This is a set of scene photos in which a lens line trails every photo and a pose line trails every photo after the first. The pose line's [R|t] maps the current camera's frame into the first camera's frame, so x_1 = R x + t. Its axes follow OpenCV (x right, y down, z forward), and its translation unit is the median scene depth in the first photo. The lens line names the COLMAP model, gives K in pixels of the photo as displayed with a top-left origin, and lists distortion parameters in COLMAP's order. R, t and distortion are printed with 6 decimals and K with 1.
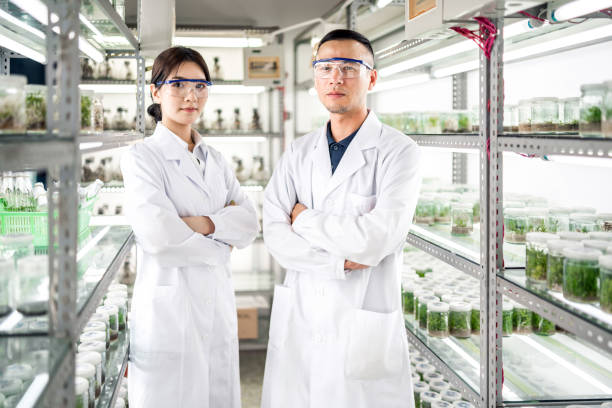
lens RADIAL K [[604.5, 0, 249.6], [0, 604.5, 130.3], [0, 0, 1]] dist [-0.002158, 0.003008]
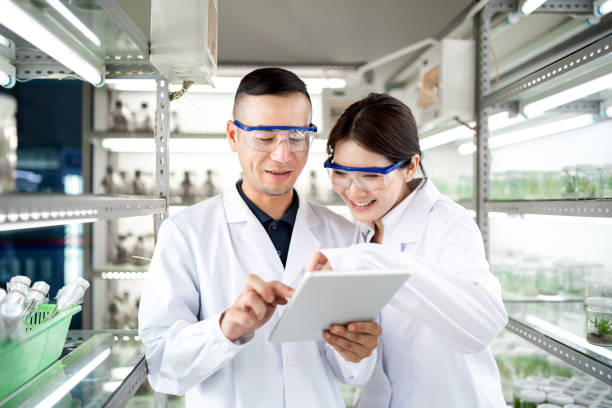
lens RADIAL K [[597.4, 0, 299.0], [0, 597.4, 203.5], [0, 0, 1]] dist [0.000541, 0.005109]
pose [[0.999232, 0.000055, -0.039178, -0.013767], [-0.000002, 0.999999, 0.001348, 0.008906], [0.039178, -0.001347, 0.999231, 0.374056]]
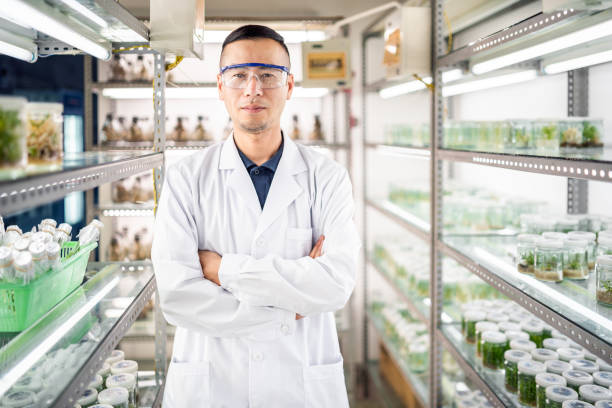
lens RADIAL K [[605.7, 0, 287.2], [0, 605.7, 147.8], [0, 0, 1]] dist [-0.004374, 0.007090]
pose [[0.998791, -0.006460, -0.048723, 0.014730], [0.007668, 0.999667, 0.024650, -0.018212], [0.048547, -0.024994, 0.998508, 0.244789]]
